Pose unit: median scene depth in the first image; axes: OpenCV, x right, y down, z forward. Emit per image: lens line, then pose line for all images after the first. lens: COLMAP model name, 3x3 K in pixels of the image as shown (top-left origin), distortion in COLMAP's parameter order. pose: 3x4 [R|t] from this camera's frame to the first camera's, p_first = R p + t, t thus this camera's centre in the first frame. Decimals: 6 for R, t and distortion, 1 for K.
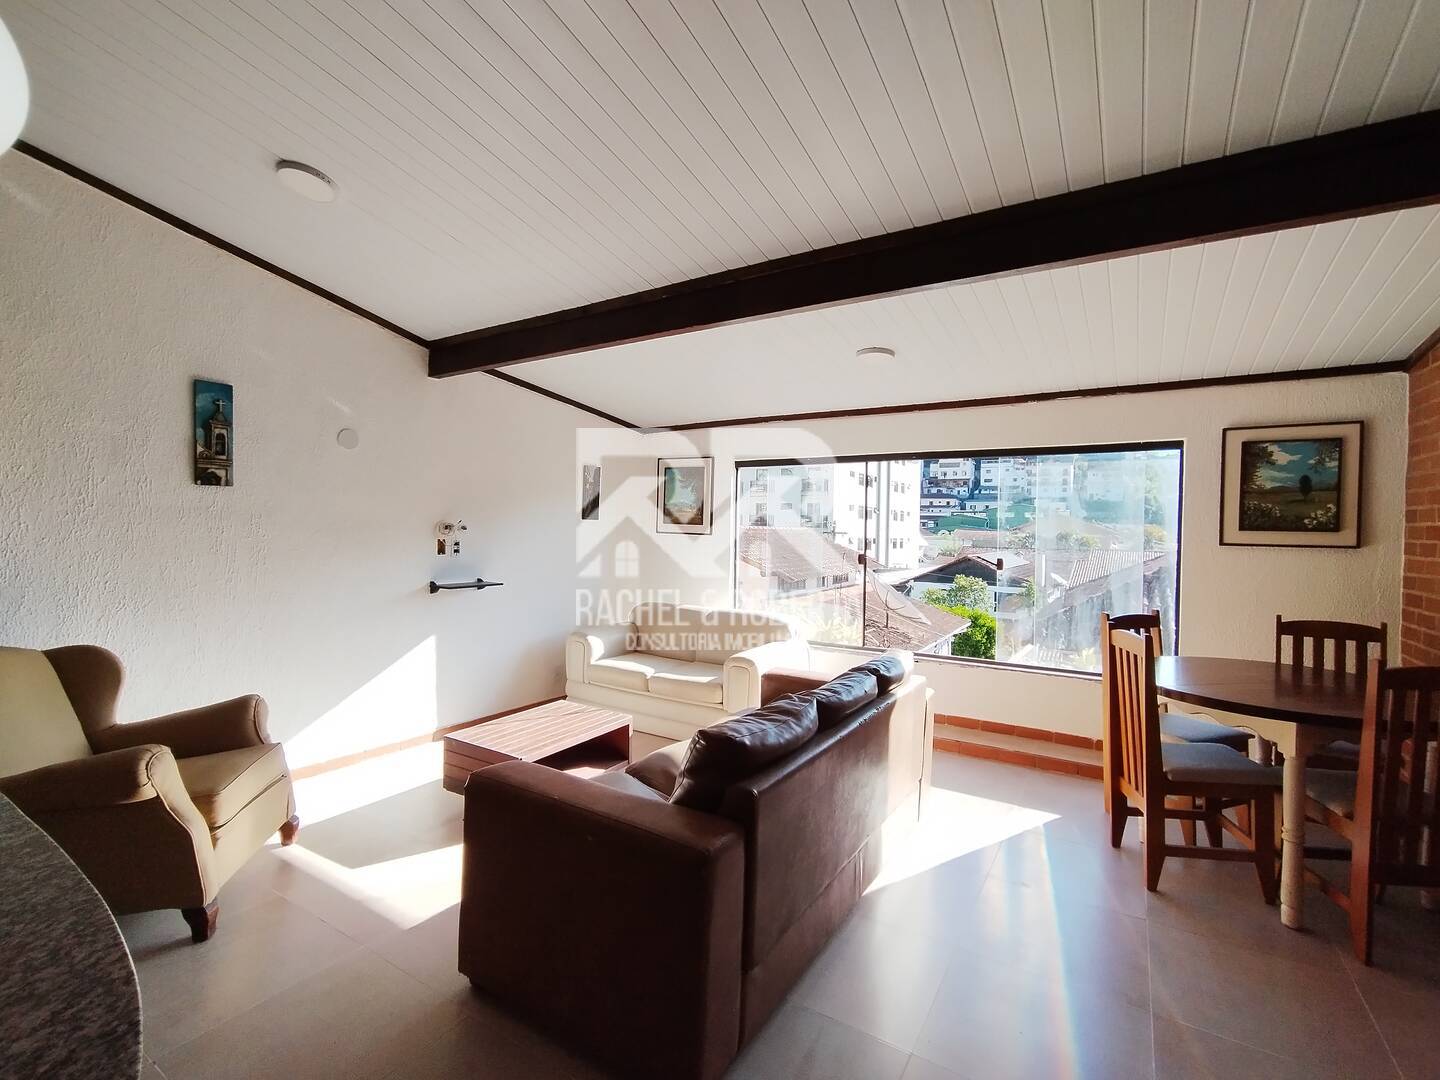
lens RADIAL K [[665.1, 0, 720.0], [0, 665.1, 540.0], [0, 0, 1]] dist [-0.019827, 0.011398]
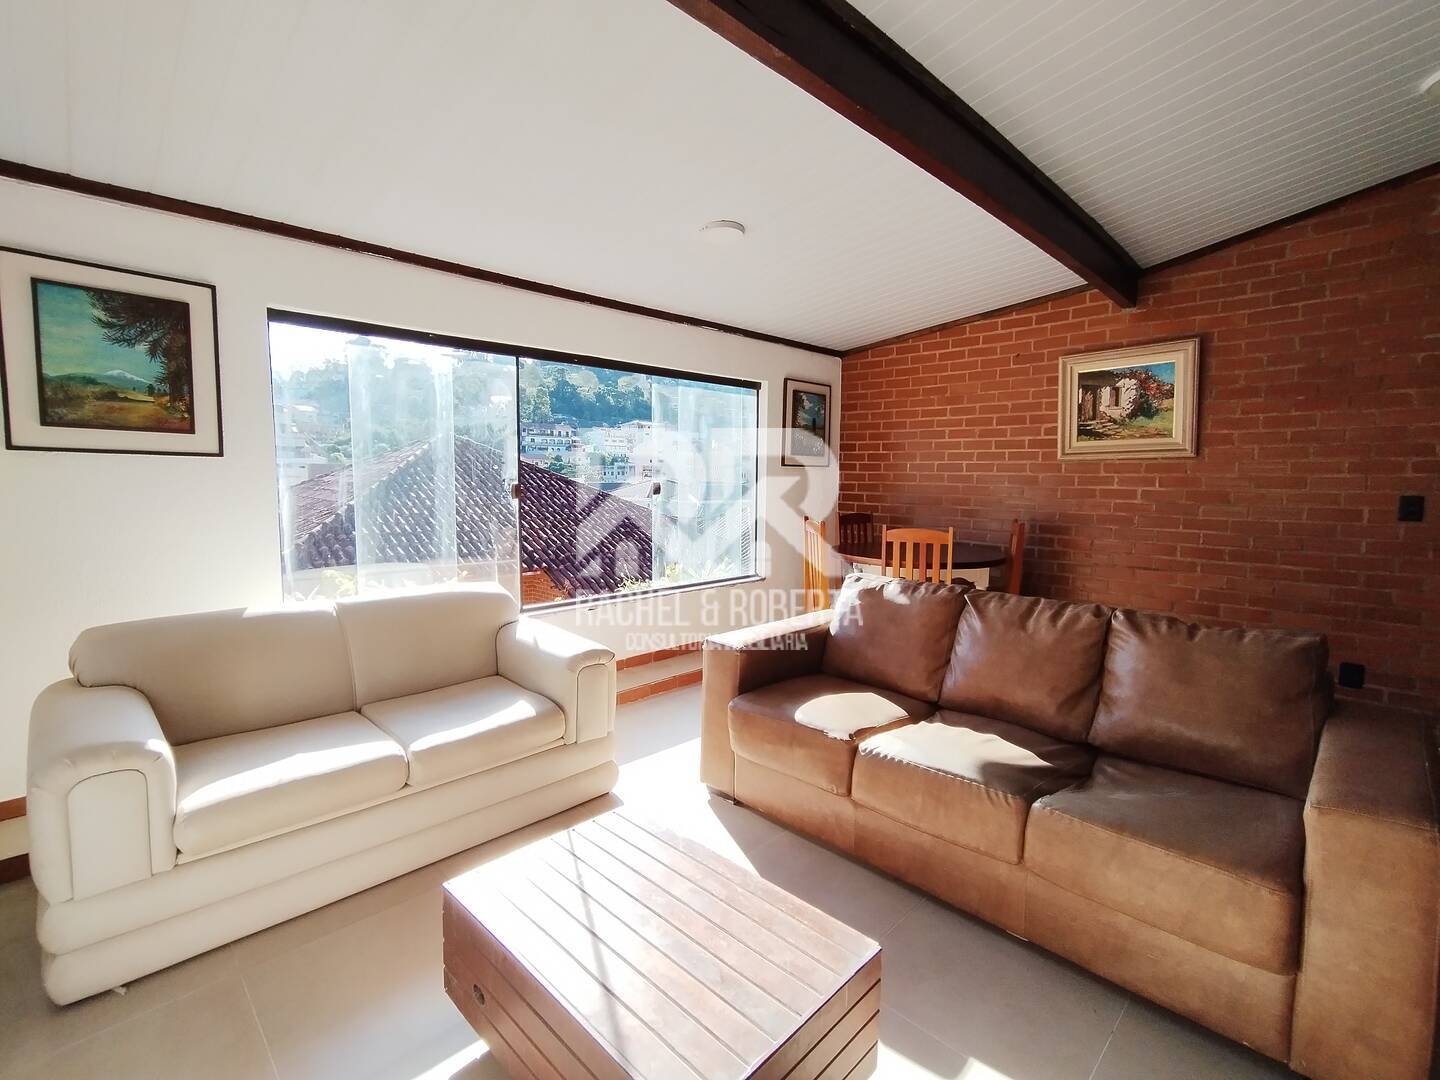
lens RADIAL K [[665.1, 0, 720.0], [0, 665.1, 540.0], [0, 0, 1]] dist [-0.019827, 0.011398]
pose [[0.211708, -0.105338, 0.971640, -0.626631], [0.018996, 0.994430, 0.103670, 0.015721], [-0.977148, -0.003491, 0.212530, 0.866577]]
